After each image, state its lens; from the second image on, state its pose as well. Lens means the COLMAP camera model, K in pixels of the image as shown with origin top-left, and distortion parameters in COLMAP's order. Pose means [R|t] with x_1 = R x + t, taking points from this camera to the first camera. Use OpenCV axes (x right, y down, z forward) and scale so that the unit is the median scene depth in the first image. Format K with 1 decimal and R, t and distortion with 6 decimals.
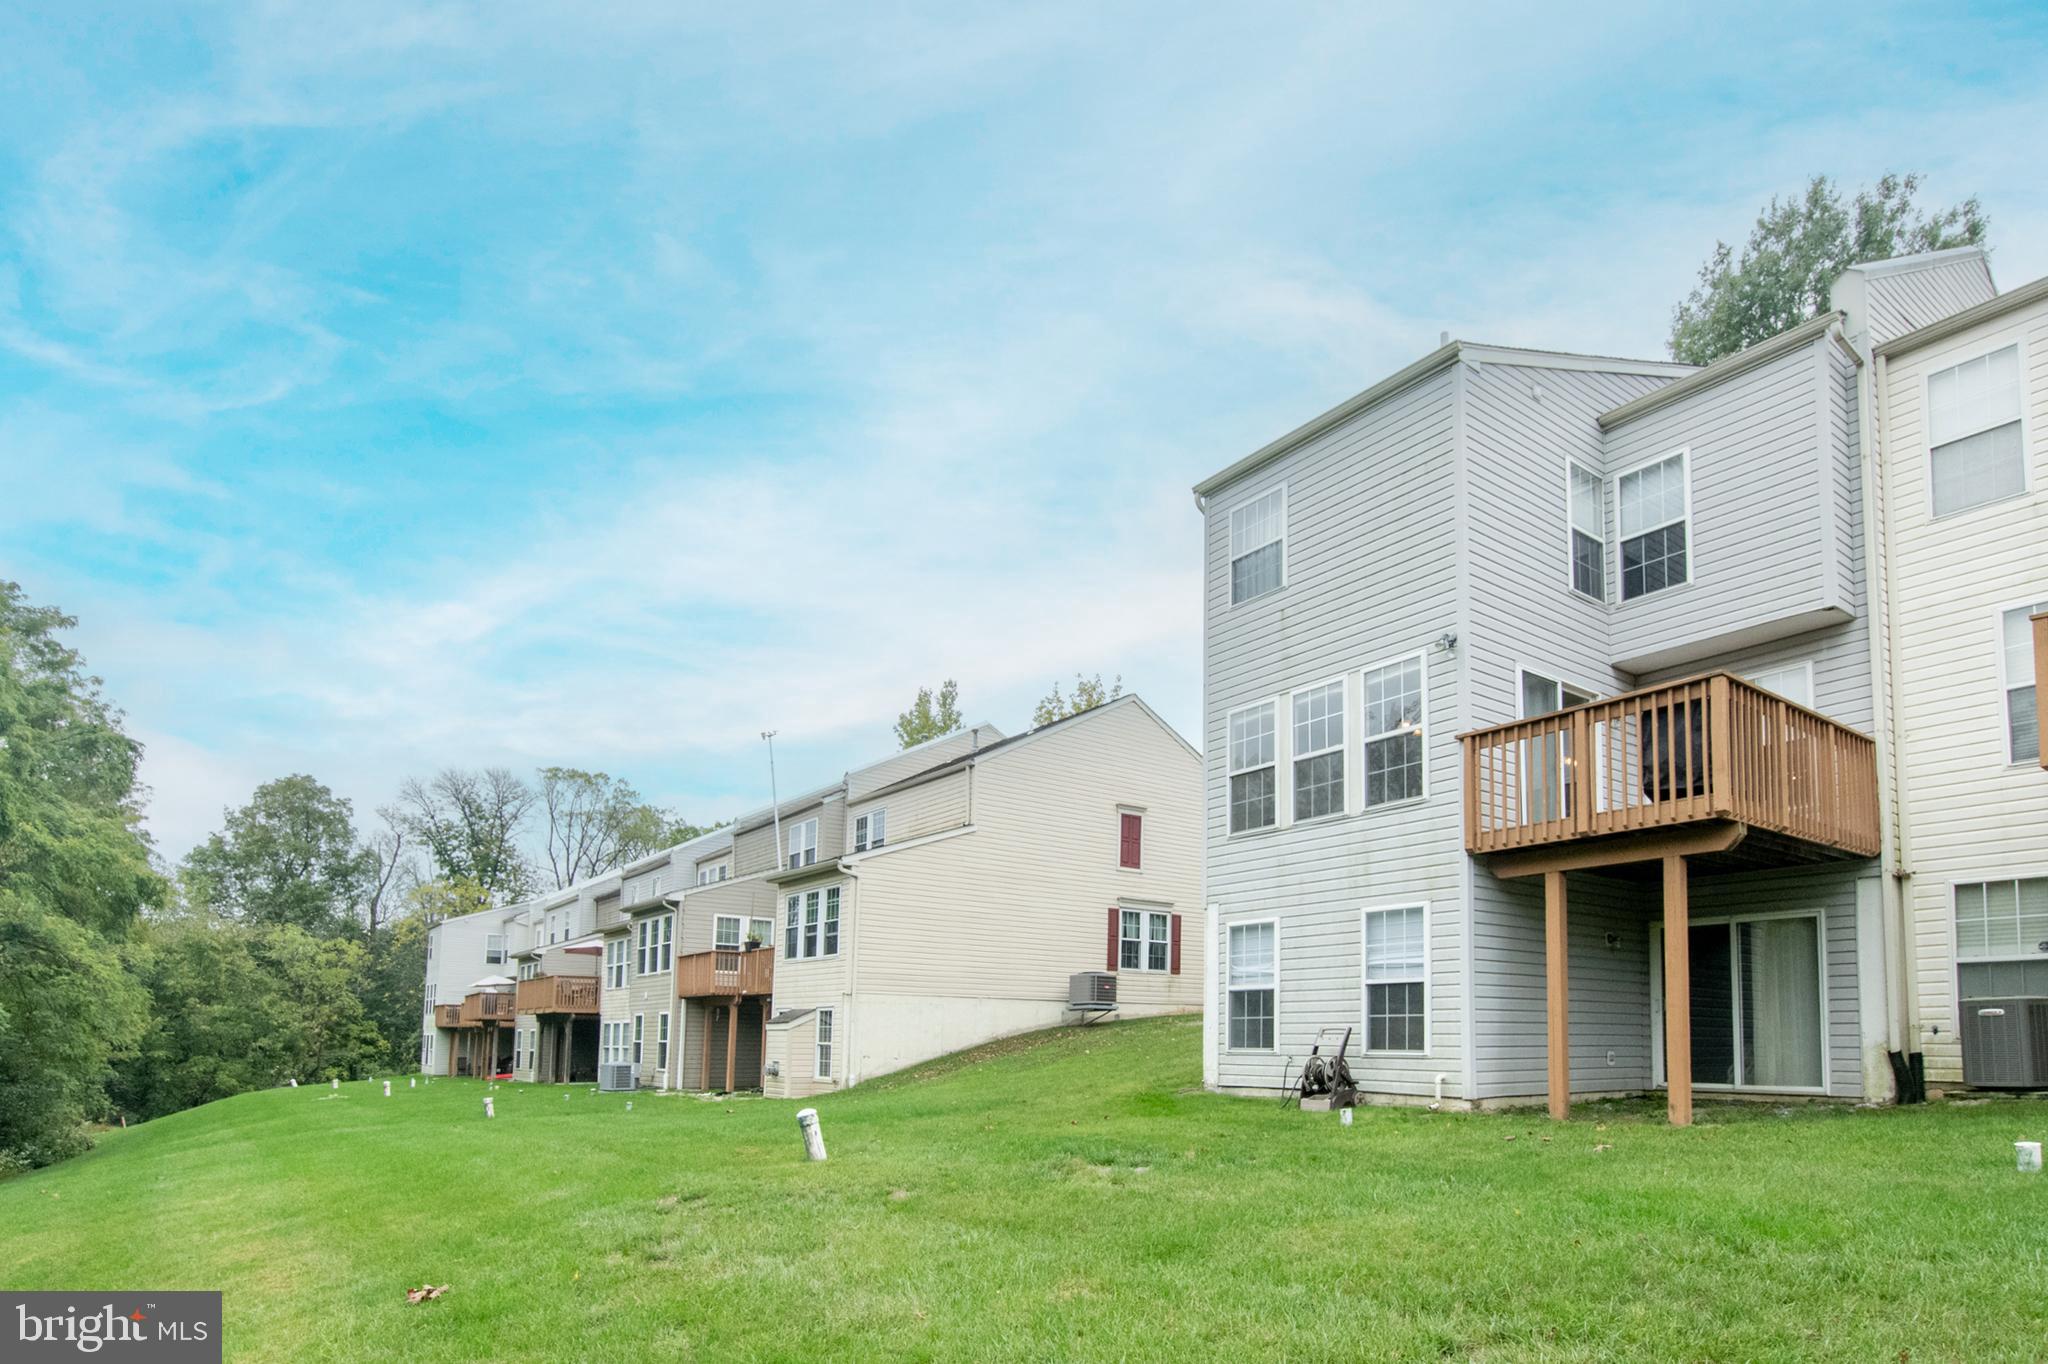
lens RADIAL K [[1172.2, 0, 1110.4], [0, 1172.2, 652.1], [0, 0, 1]] dist [0.001685, 0.000129]
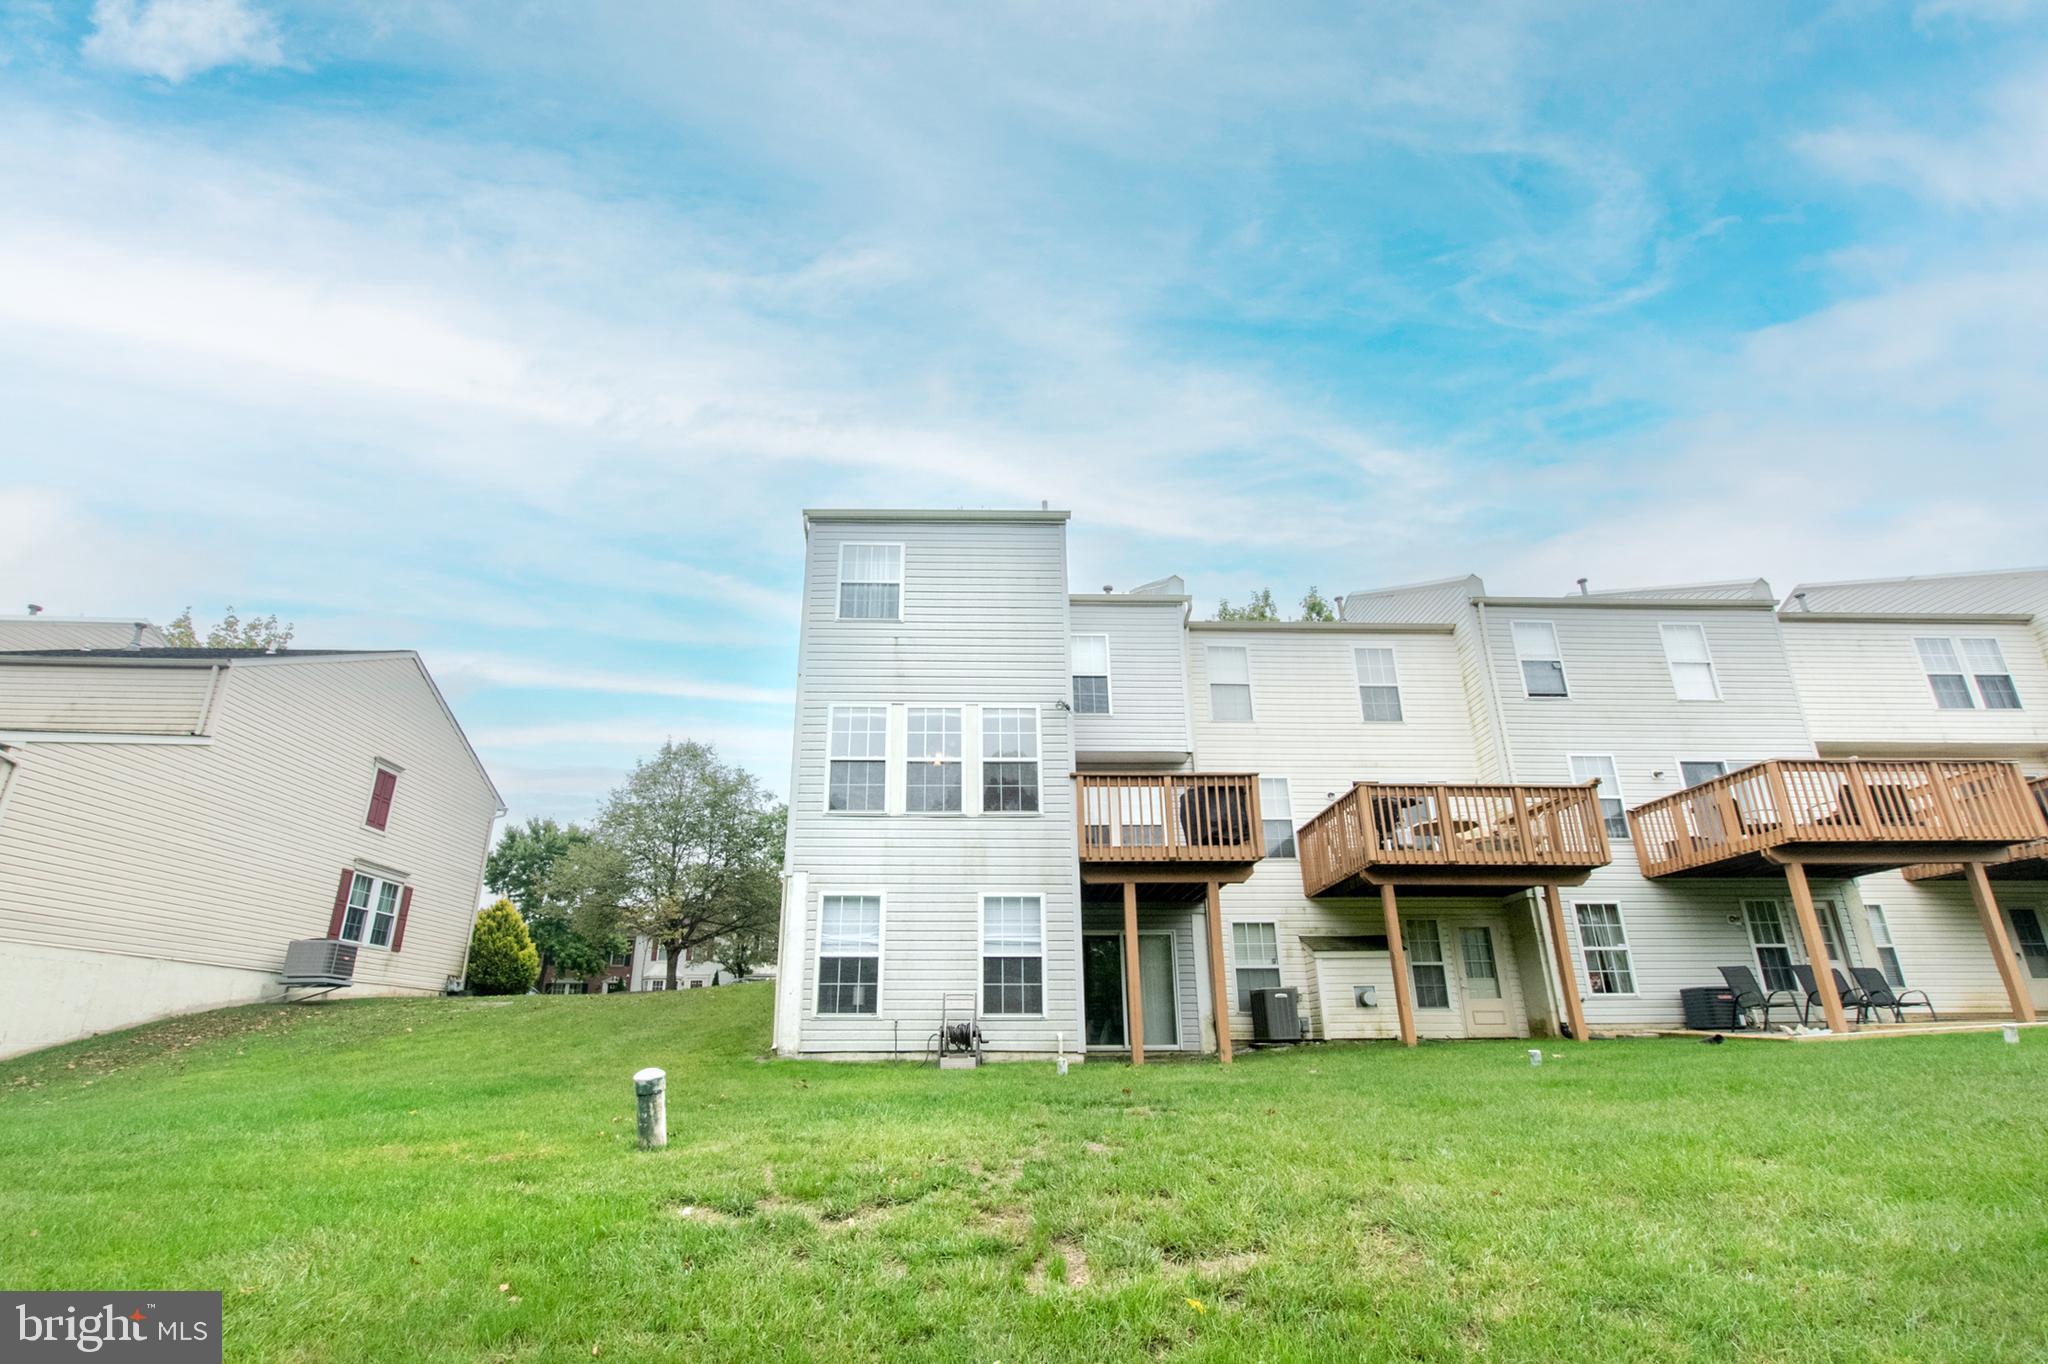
lens RADIAL K [[832.2, 0, 1018.9], [0, 832.2, 610.9], [0, 0, 1]] dist [-0.002859, 0.000164]
pose [[0.572334, 0.380877, 0.726200, -0.470255], [-0.251823, 0.924431, -0.286378, 0.172862], [-0.780396, -0.018970, 0.624997, 0.403123]]
